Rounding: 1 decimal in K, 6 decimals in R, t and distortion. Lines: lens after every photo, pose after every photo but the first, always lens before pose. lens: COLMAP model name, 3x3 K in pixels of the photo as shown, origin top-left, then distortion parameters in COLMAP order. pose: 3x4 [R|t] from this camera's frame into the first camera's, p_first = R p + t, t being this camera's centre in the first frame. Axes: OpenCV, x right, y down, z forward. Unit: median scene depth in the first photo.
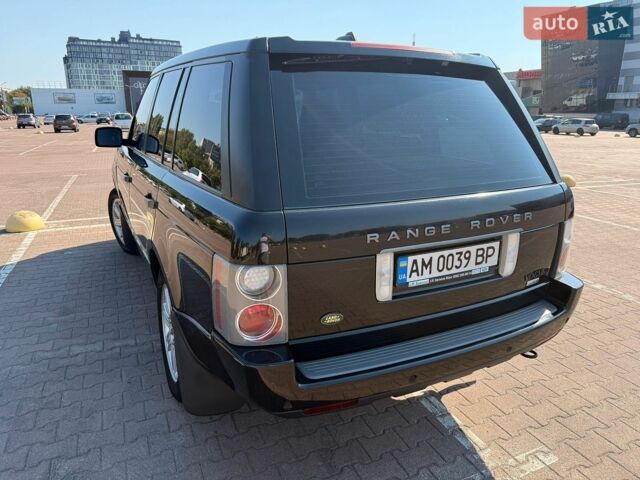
lens RADIAL K [[448.8, 0, 320.4], [0, 448.8, 254.4], [0, 0, 1]] dist [0.029863, -0.042350]
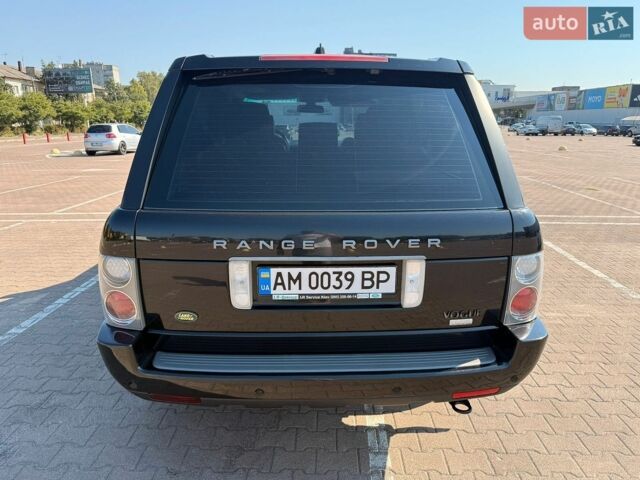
lens RADIAL K [[437.9, 0, 322.6], [0, 437.9, 239.1], [0, 0, 1]] dist [0.068908, -0.116231]
pose [[0.913585, 0.109056, -0.391751, 0.561642], [-0.125463, 0.991962, -0.016444, -0.048051], [0.386809, 0.064173, 0.919924, 0.127512]]
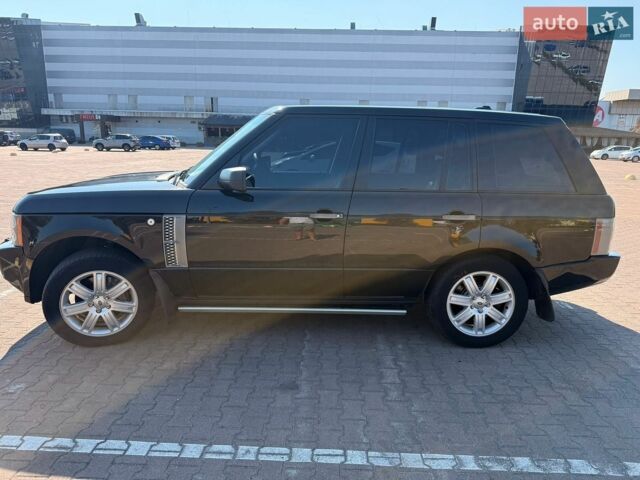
lens RADIAL K [[448.8, 0, 320.4], [0, 448.8, 254.4], [0, 0, 1]] dist [0.029863, -0.042350]
pose [[0.426900, -0.227819, 0.875131, -2.194213], [0.252283, 0.959327, 0.126670, -0.360929], [-0.868395, 0.166705, 0.467012, 0.927133]]
